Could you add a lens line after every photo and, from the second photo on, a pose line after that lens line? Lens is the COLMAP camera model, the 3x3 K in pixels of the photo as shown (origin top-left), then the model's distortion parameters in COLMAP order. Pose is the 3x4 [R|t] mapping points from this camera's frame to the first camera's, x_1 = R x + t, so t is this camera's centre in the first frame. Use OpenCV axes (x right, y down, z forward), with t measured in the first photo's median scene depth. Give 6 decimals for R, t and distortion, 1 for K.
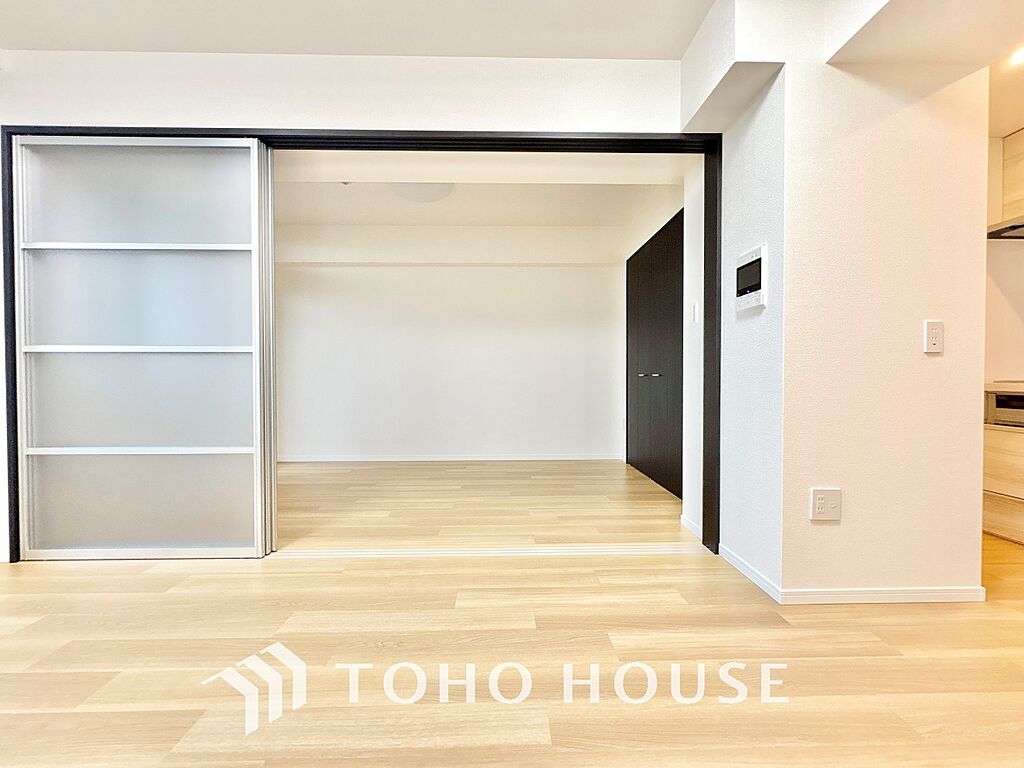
lens RADIAL K [[408.6, 0, 512.0], [0, 408.6, 384.0], [0, 0, 1]] dist [0.000842, 0.000211]
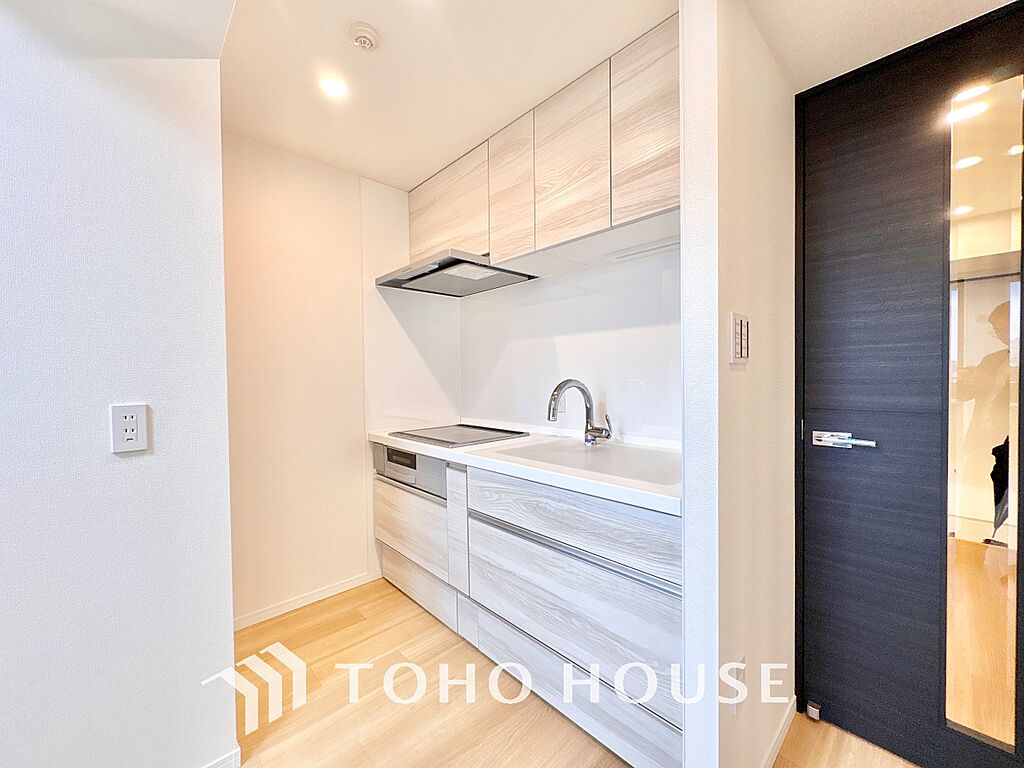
lens RADIAL K [[408.6, 0, 512.0], [0, 408.6, 384.0], [0, 0, 1]] dist [0.000842, 0.000211]
pose [[0.743354, -0.021440, 0.668555, 0.792353], [0.020522, 0.999747, 0.009242, -0.135612], [-0.668584, 0.006850, 0.743606, 0.069005]]
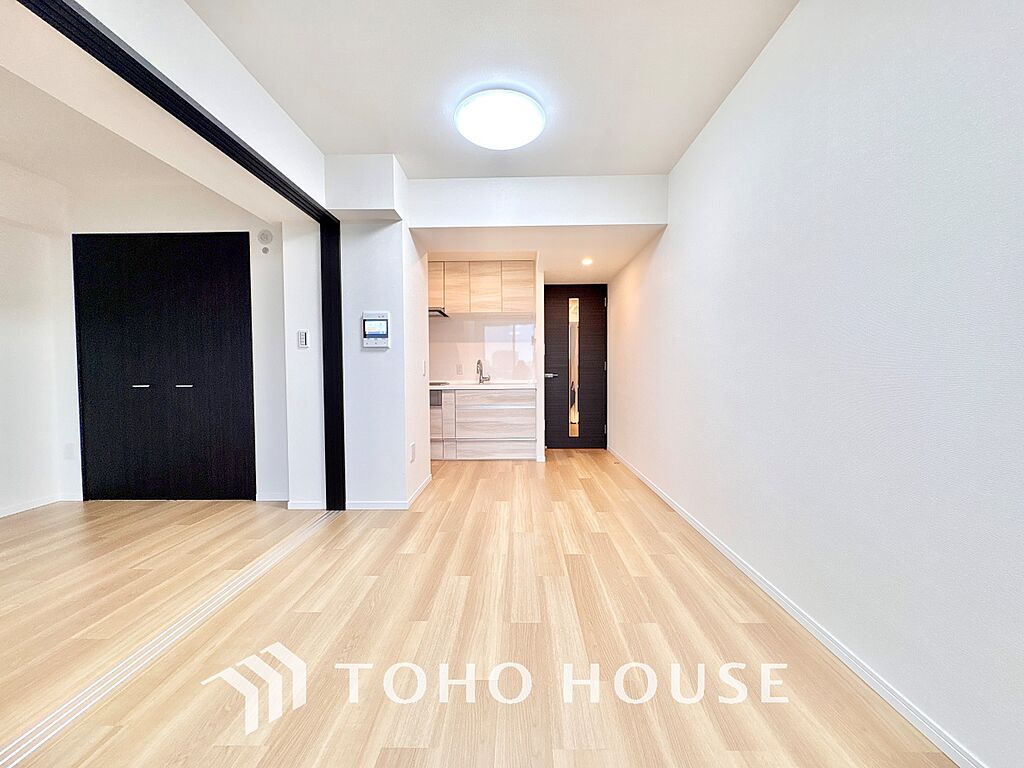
lens RADIAL K [[408.6, 0, 512.0], [0, 408.6, 384.0], [0, 0, 1]] dist [0.000842, 0.000211]
pose [[0.043810, -0.028847, 0.998623, -0.877244], [0.022194, 0.999364, 0.027894, -0.056805], [-0.998793, 0.020941, 0.044423, 0.319805]]
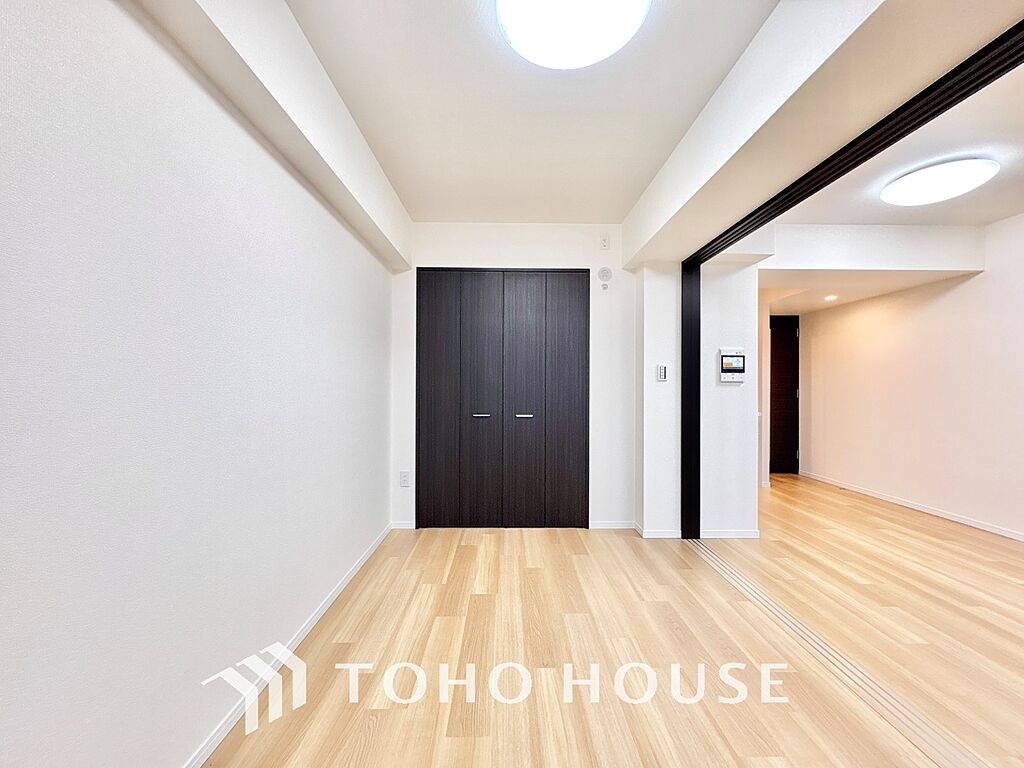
lens RADIAL K [[408.6, 0, 512.0], [0, 408.6, 384.0], [0, 0, 1]] dist [0.000842, 0.000211]
pose [[0.010030, 0.008198, 0.999916, -0.973729], [0.011160, 0.999903, -0.008310, -0.141034], [-0.999887, 0.011242, 0.009937, 1.606107]]
